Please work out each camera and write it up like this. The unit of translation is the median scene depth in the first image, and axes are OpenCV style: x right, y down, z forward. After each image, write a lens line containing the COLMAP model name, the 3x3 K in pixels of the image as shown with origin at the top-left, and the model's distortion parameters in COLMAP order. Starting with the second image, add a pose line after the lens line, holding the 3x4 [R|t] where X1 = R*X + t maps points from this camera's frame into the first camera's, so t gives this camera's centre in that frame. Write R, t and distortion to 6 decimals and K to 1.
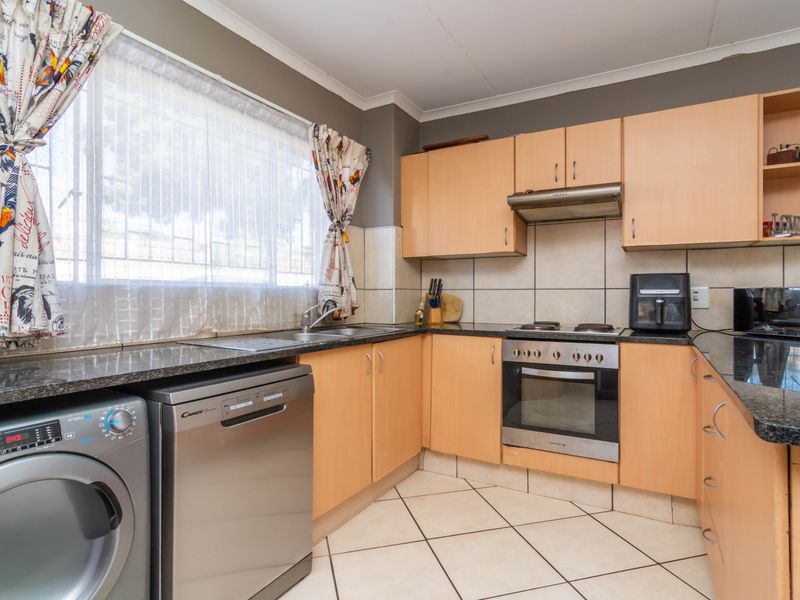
lens RADIAL K [[431.3, 0, 402.4], [0, 431.3, 295.3], [0, 0, 1]] dist [-0.006152, 0.002087]
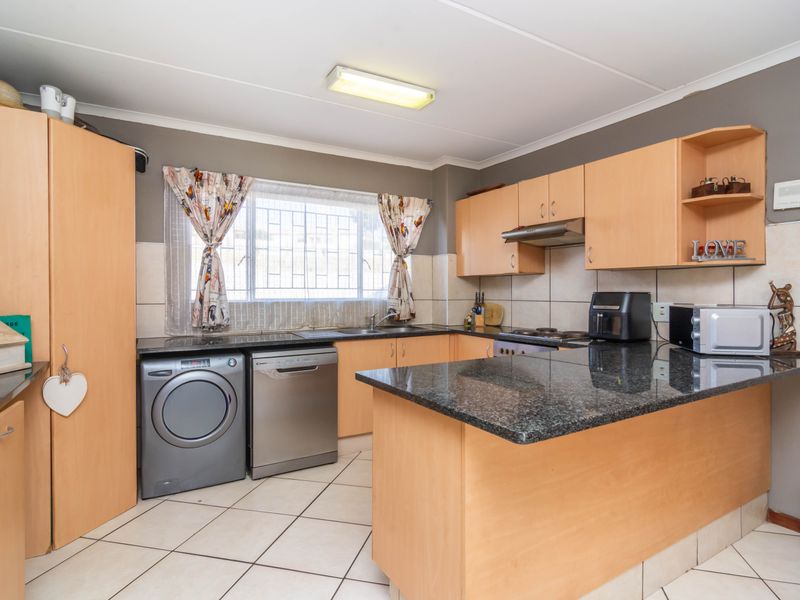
lens RADIAL K [[431.3, 0, 415.1], [0, 431.3, 291.7], [0, 0, 1]] dist [-0.006152, 0.002087]
pose [[0.880016, -0.001705, -0.474941, 0.666438], [0.001821, 0.999998, -0.000215, -0.050301], [0.474940, -0.000676, 0.880018, -0.309194]]
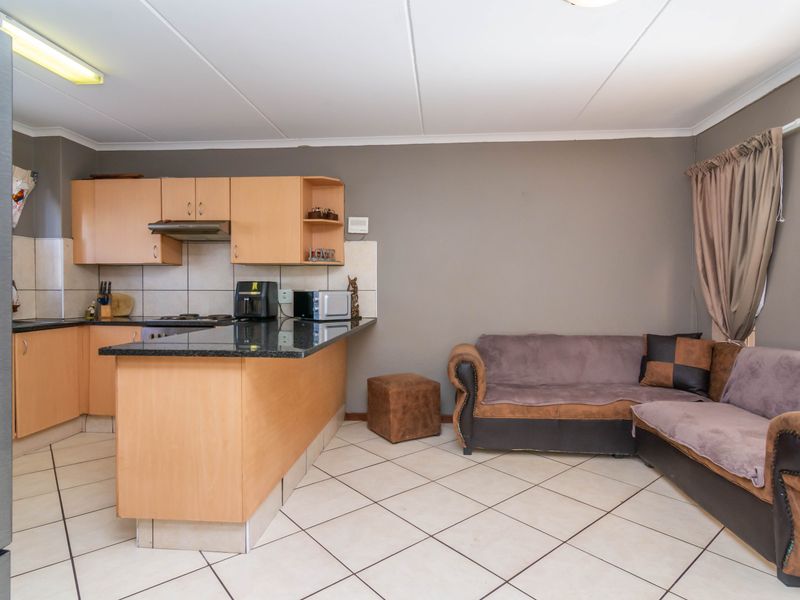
lens RADIAL K [[431.3, 0, 397.0], [0, 431.3, 297.9], [0, 0, 1]] dist [-0.006152, 0.002087]
pose [[0.908557, -0.006243, 0.417715, 0.408767], [-0.002679, 0.999781, 0.020769, -0.024062], [-0.417753, -0.019989, 0.908341, -0.619158]]
